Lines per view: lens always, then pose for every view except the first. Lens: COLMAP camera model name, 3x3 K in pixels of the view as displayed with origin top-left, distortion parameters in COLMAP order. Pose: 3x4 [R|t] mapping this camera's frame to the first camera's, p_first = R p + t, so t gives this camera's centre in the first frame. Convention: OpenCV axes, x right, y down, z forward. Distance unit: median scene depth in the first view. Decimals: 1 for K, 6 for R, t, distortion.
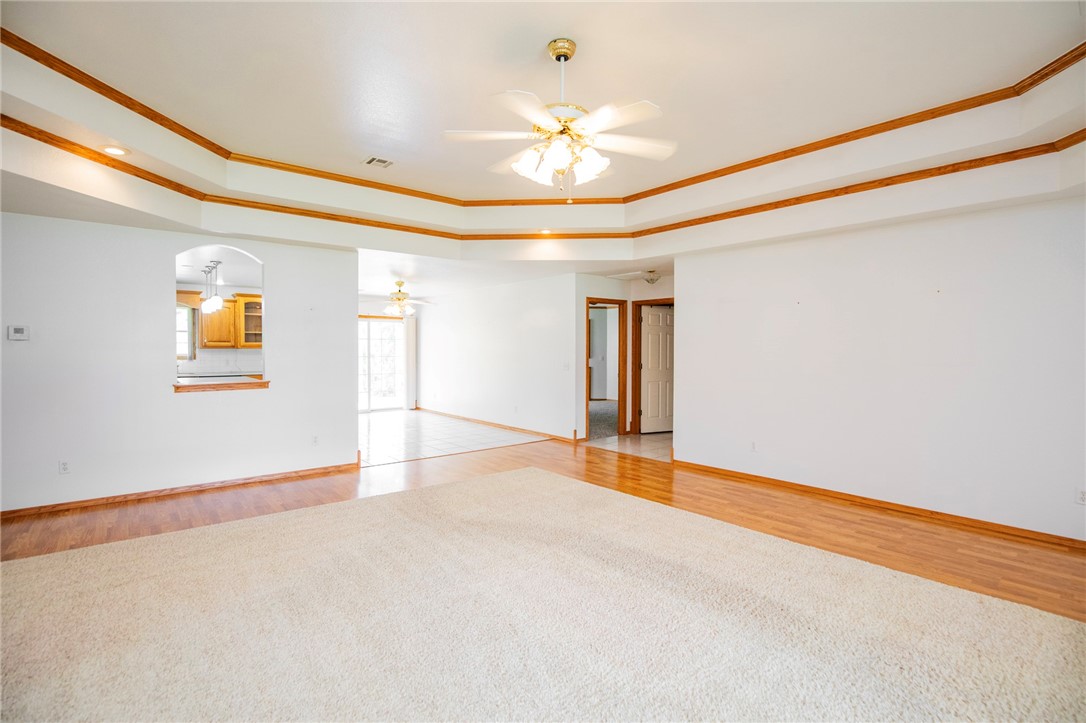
lens RADIAL K [[507.3, 0, 552.1], [0, 507.3, 357.9], [0, 0, 1]] dist [-0.028959, 0.005415]
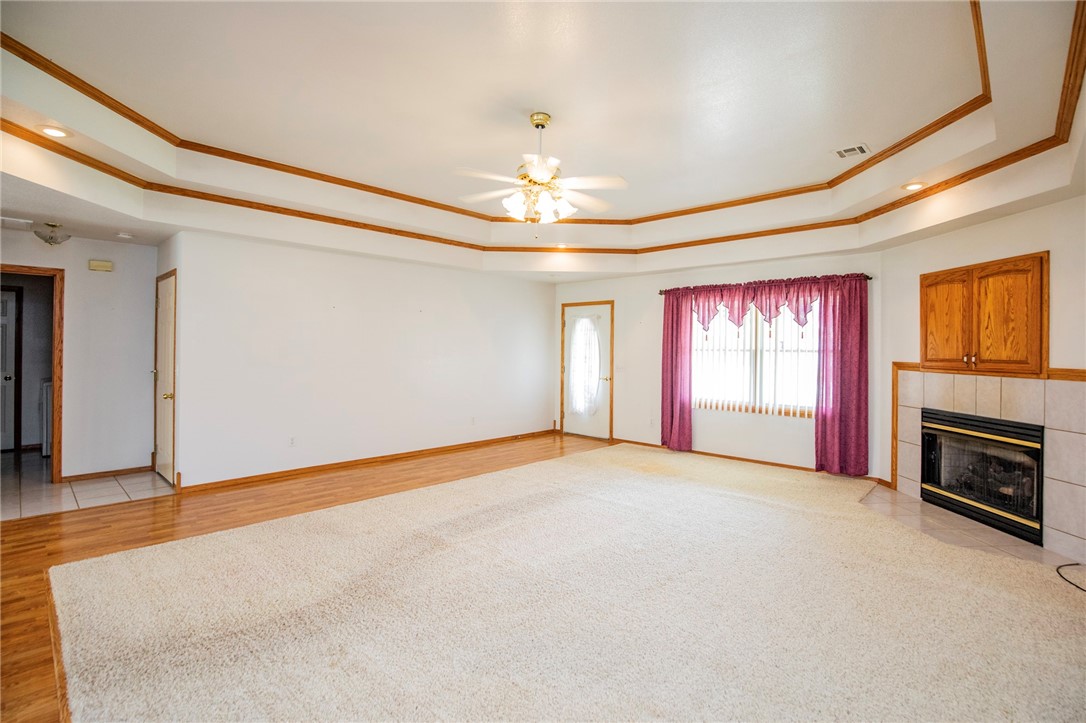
lens RADIAL K [[507.3, 0, 563.2], [0, 507.3, 346.9], [0, 0, 1]] dist [-0.028959, 0.005415]
pose [[-0.130877, -0.000652, 0.991398, -0.415851], [0.008152, 0.999965, 0.001734, -0.006544], [-0.991365, 0.008309, -0.130867, 0.367704]]
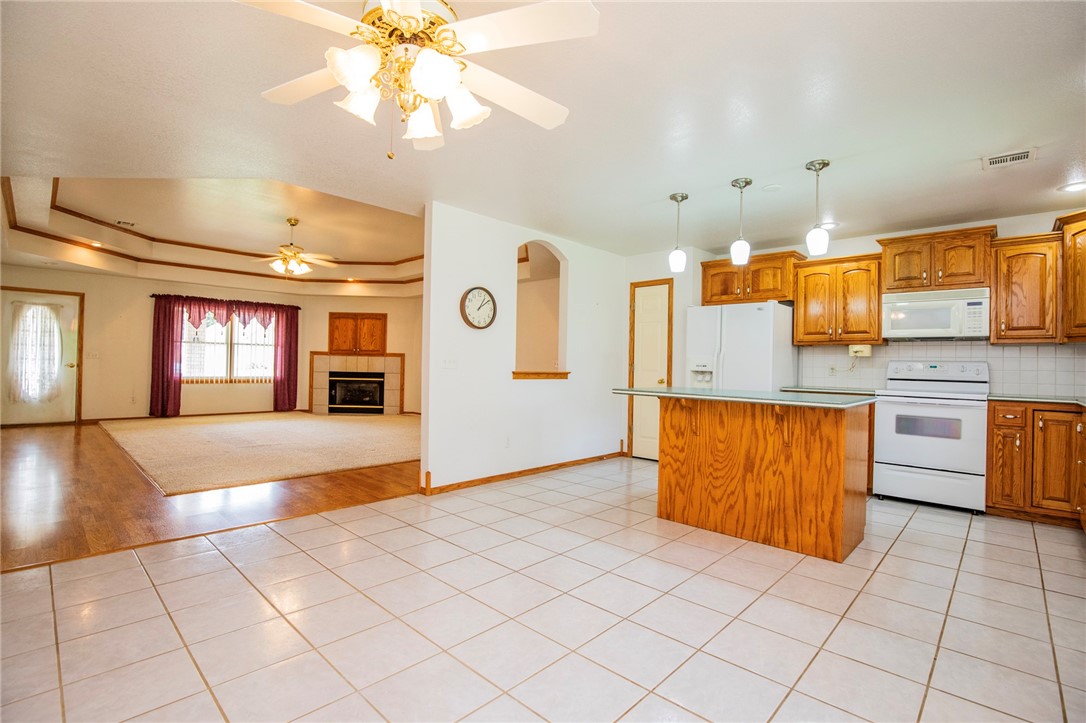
lens RADIAL K [[507.3, 0, 547.8], [0, 507.3, 357.2], [0, 0, 1]] dist [-0.028959, 0.005415]
pose [[-0.994602, -0.025733, -0.100519, -0.333546], [-0.026469, 0.999632, 0.006003, 0.007388], [0.100328, 0.008632, -0.994917, 1.201522]]
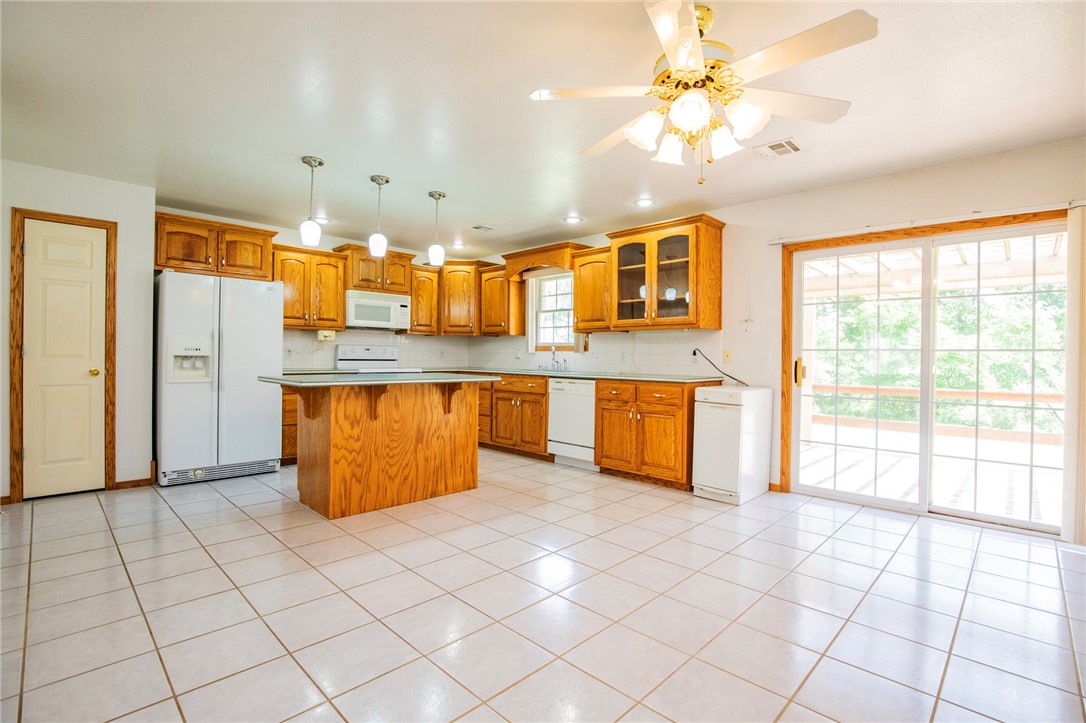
lens RADIAL K [[507.3, 0, 550.6], [0, 507.3, 359.5], [0, 0, 1]] dist [-0.028959, 0.005415]
pose [[0.087249, 0.004483, -0.996176, -0.066620], [-0.032704, 0.999464, 0.001633, 0.014466], [0.995650, 0.032437, 0.087349, 0.908404]]
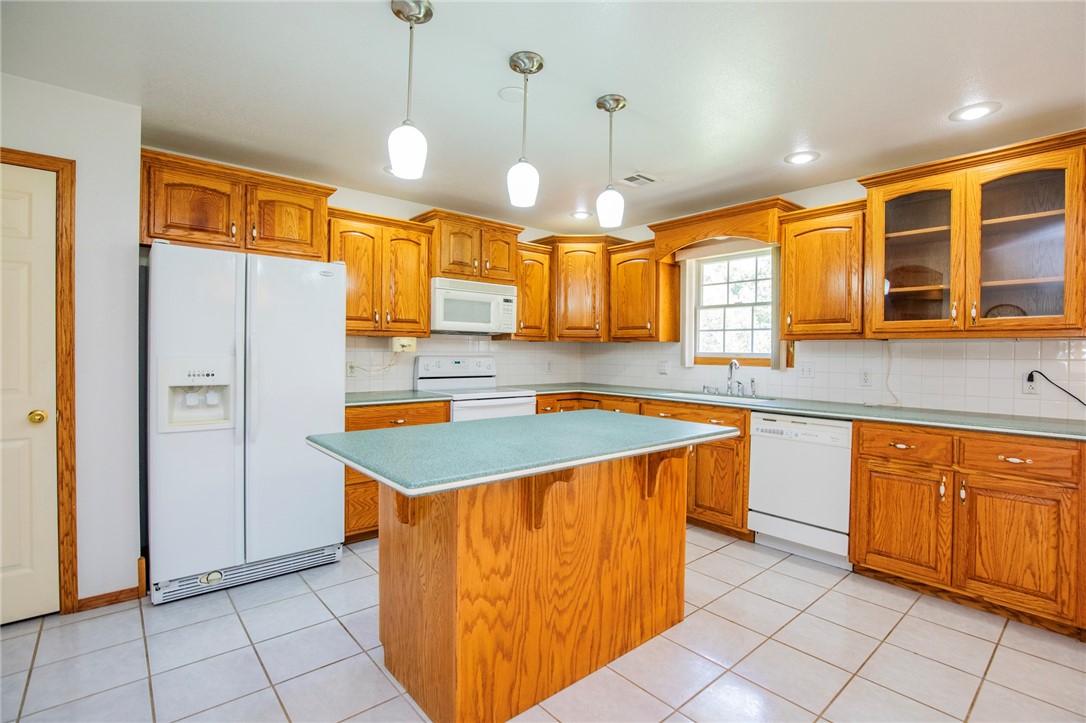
lens RADIAL K [[507.3, 0, 551.7], [0, 507.3, 359.0], [0, 0, 1]] dist [-0.028959, 0.005415]
pose [[0.009185, 0.013329, -0.999869, -0.291248], [-0.032454, 0.999388, 0.013024, -0.002946], [0.999431, 0.032330, 0.009612, 0.803084]]
